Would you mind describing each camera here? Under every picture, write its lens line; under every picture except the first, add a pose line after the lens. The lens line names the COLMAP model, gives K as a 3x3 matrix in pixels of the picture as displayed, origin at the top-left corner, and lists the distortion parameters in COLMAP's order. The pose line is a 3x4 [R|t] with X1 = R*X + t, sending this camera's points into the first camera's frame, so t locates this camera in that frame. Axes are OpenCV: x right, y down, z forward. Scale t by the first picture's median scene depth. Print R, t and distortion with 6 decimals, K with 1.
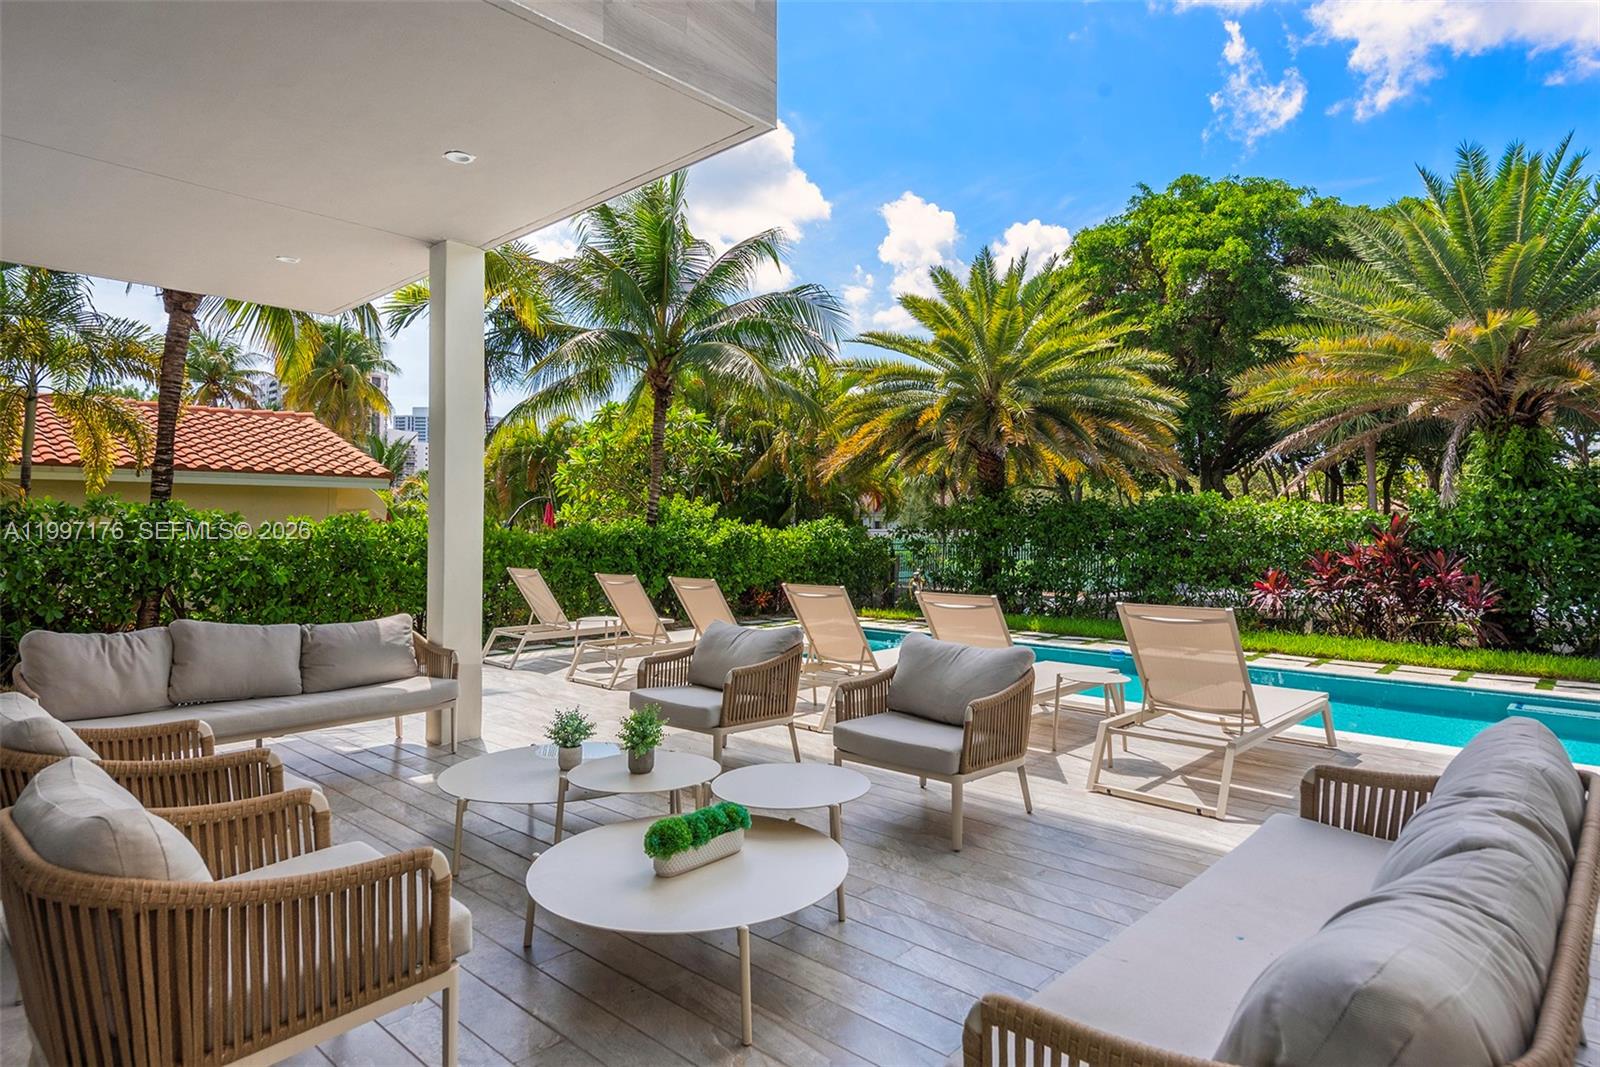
lens RADIAL K [[894.5, 0, 814.2], [0, 894.5, 491.9], [0, 0, 1]] dist [0.025161, -0.001515]
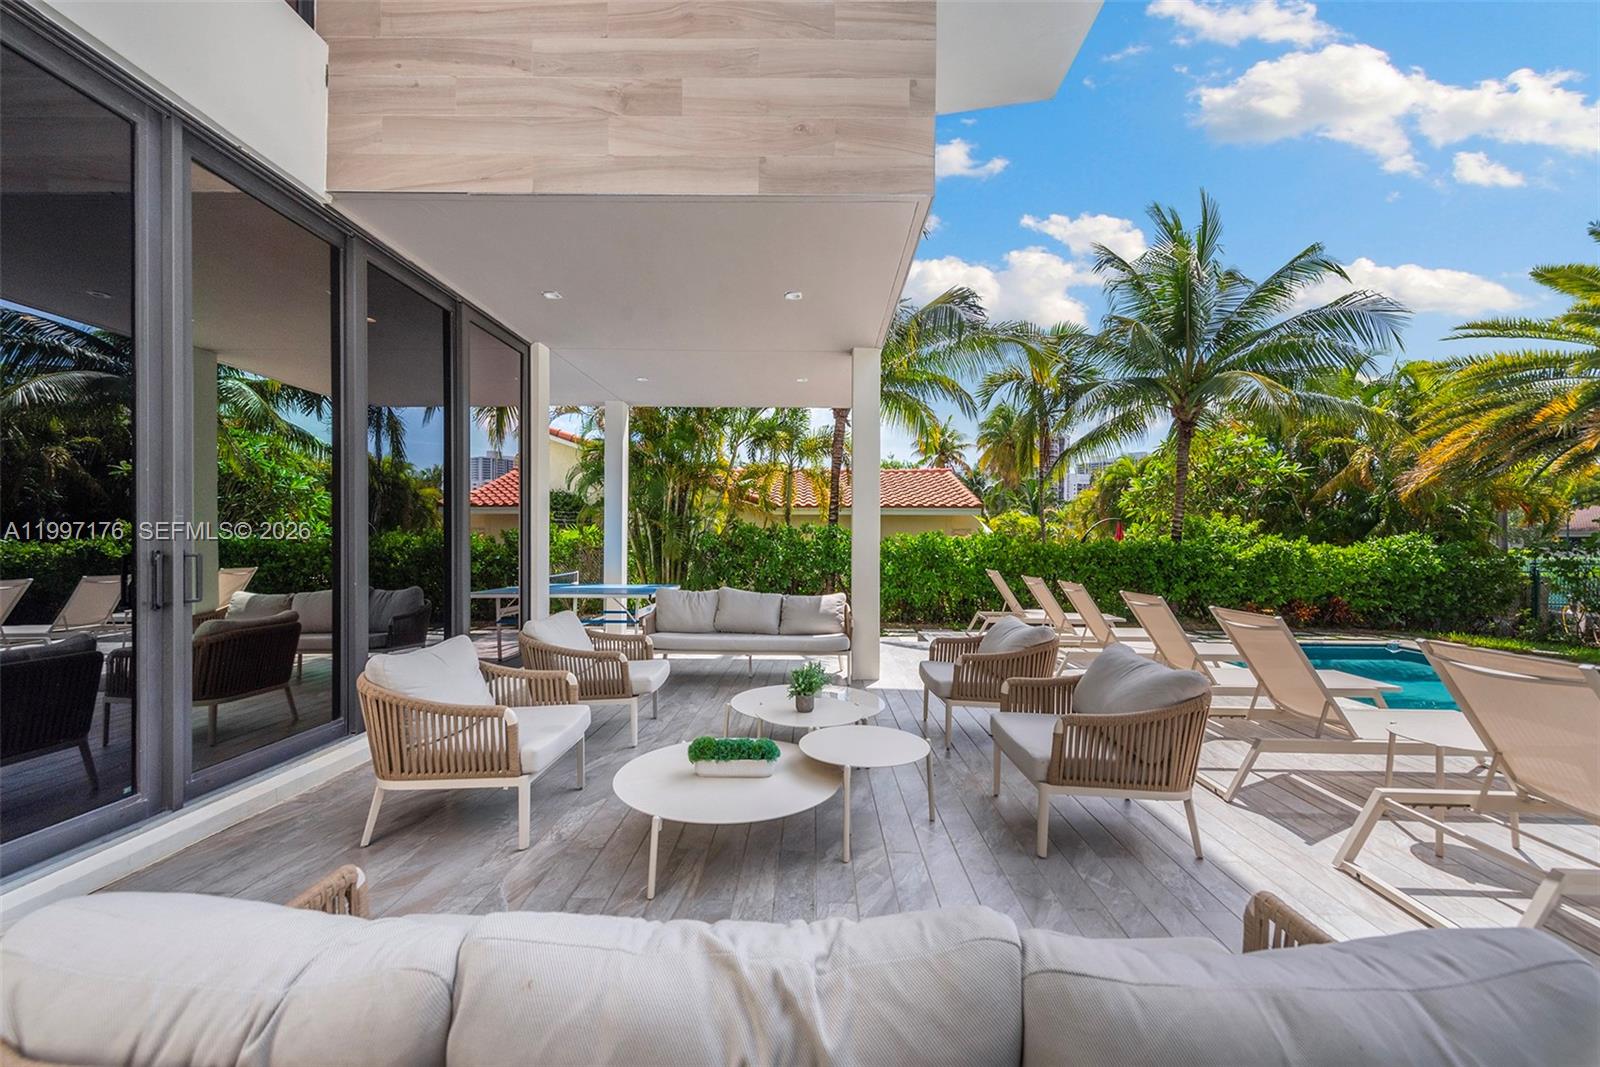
lens RADIAL K [[632.0, 0, 802.6], [0, 632.0, 562.8], [0, 0, 1]] dist [0.001613, -0.000378]
pose [[0.650971, 0.030272, -0.758499, 0.132706], [0.023340, 0.997934, 0.059859, 0.005616], [0.758743, -0.056669, 0.648920, 0.091891]]
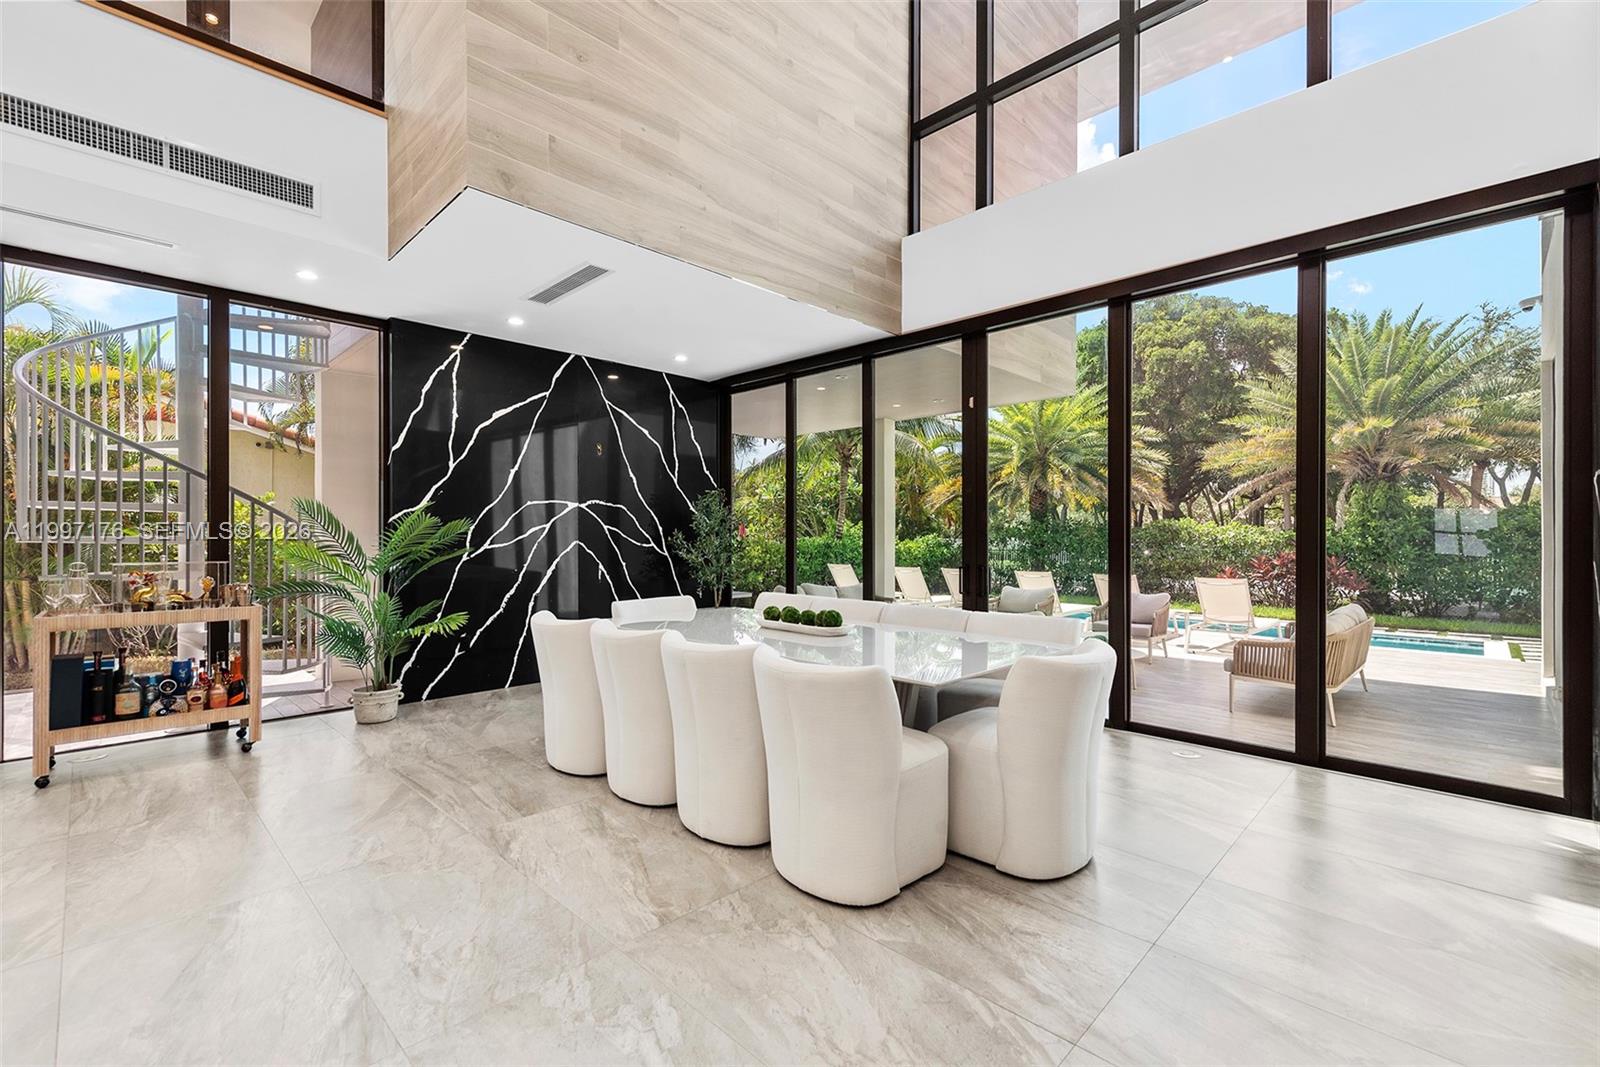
lens RADIAL K [[696.6, 0, 806.8], [0, 696.6, 533.5], [0, 0, 1]] dist [0.013606, -0.000175]
pose [[0.999162, 0.000415, -0.040939, -0.193735], [0.001114, 0.999303, 0.037323, -0.021792], [0.040926, -0.037338, 0.998464, -0.283497]]
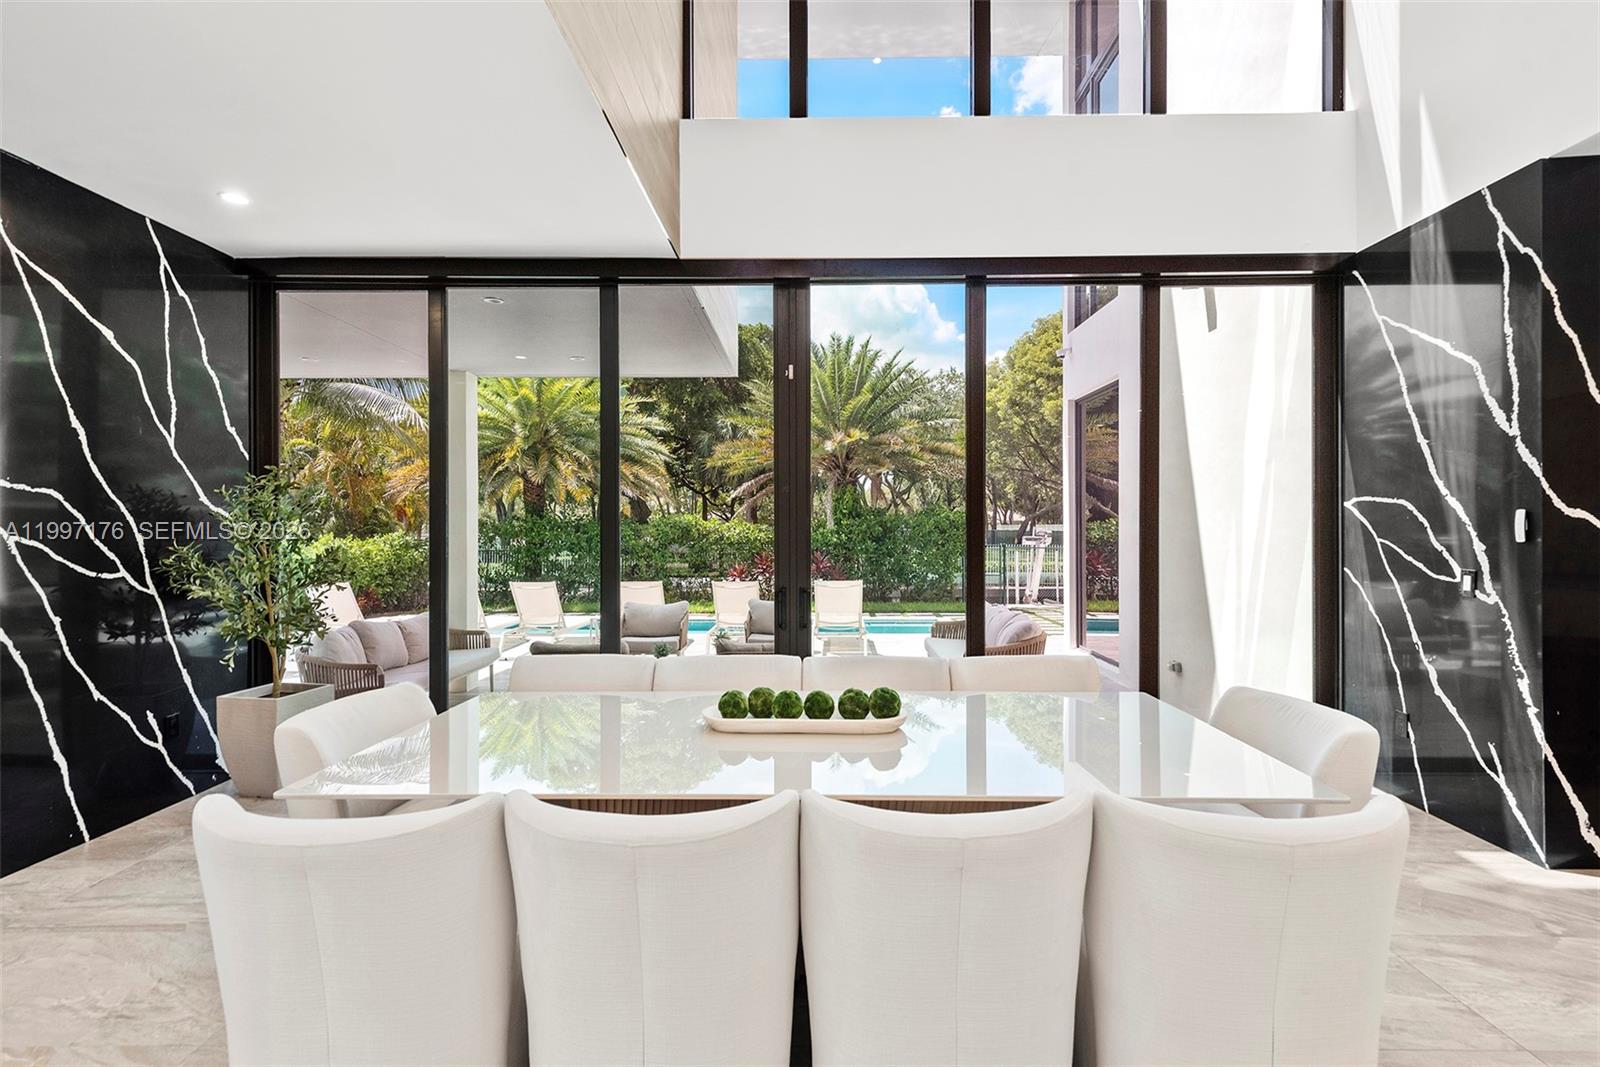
lens RADIAL K [[773.5, 0, 809.3], [0, 773.5, 525.8], [0, 0, 1]] dist [0.006736, -0.000789]
pose [[0.750009, 0.000585, 0.661427, -0.316300], [-0.024730, 0.999325, 0.027158, -0.024316], [-0.660965, -0.036725, 0.749517, -0.149470]]
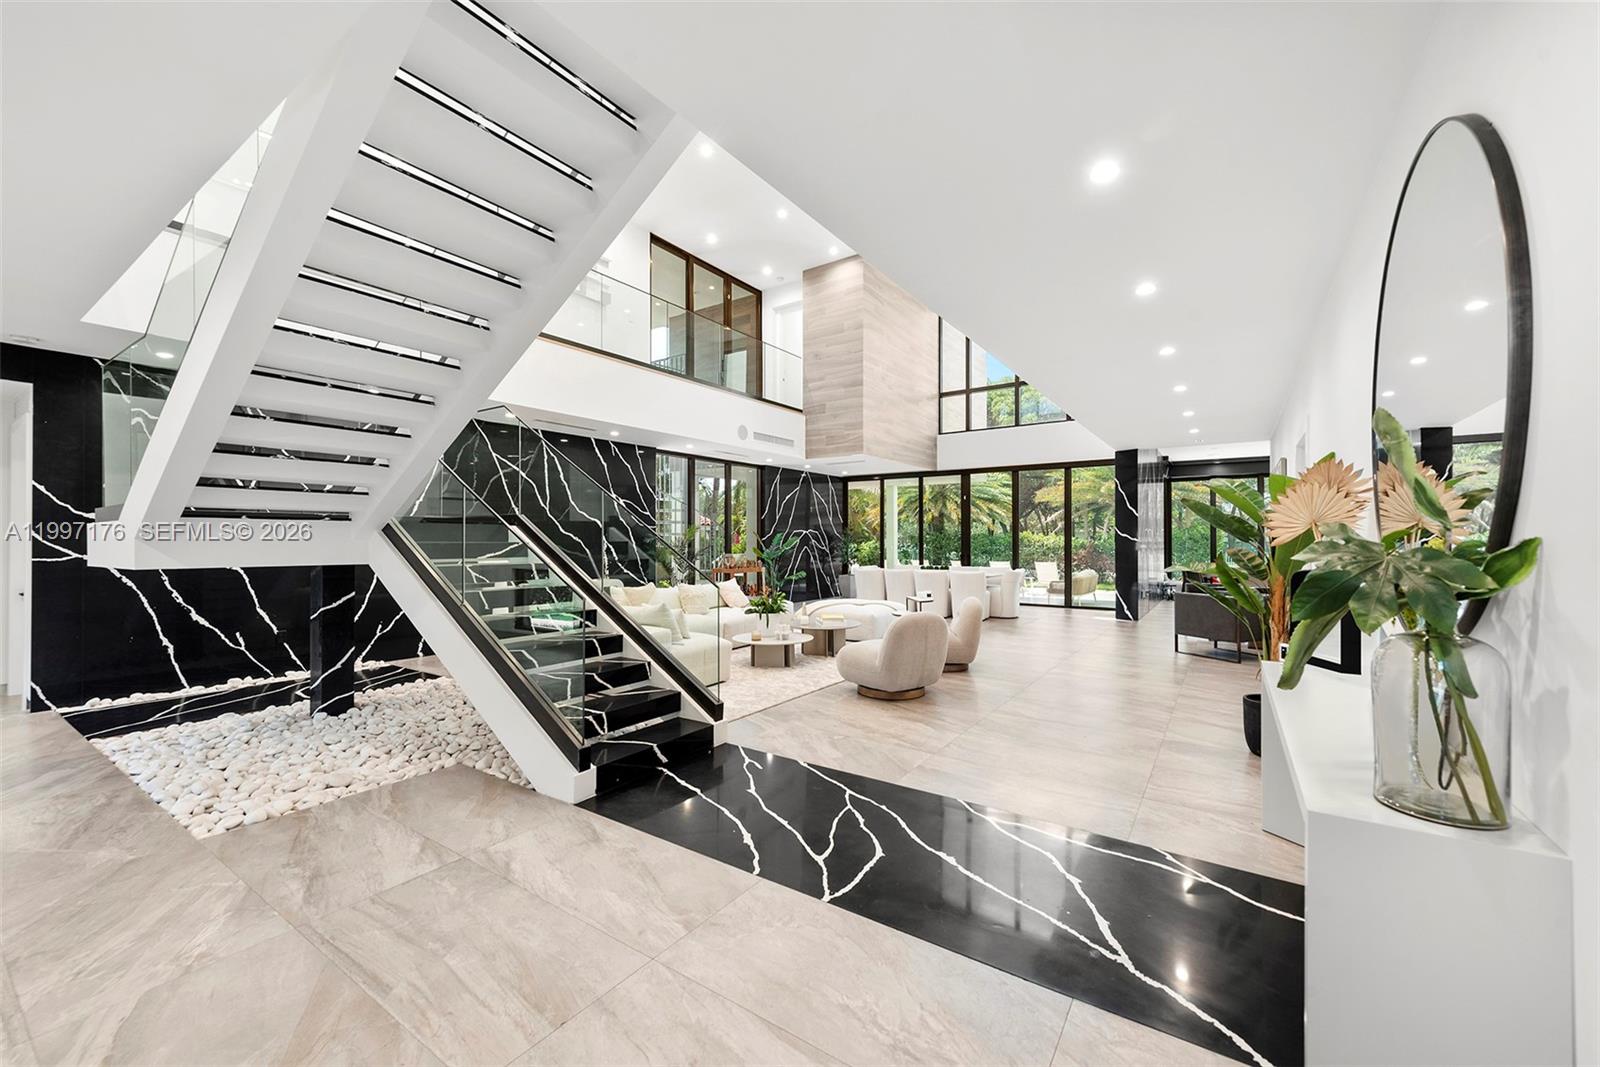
lens RADIAL K [[632.0, 0, 793.8], [0, 632.0, 536.5], [0, 0, 1]] dist [0.001613, -0.000378]
pose [[0.993546, -0.003281, 0.113378, -0.484454], [-0.000540, 0.999433, 0.033651, -0.049289], [-0.113424, -0.033495, 0.992982, -0.827157]]
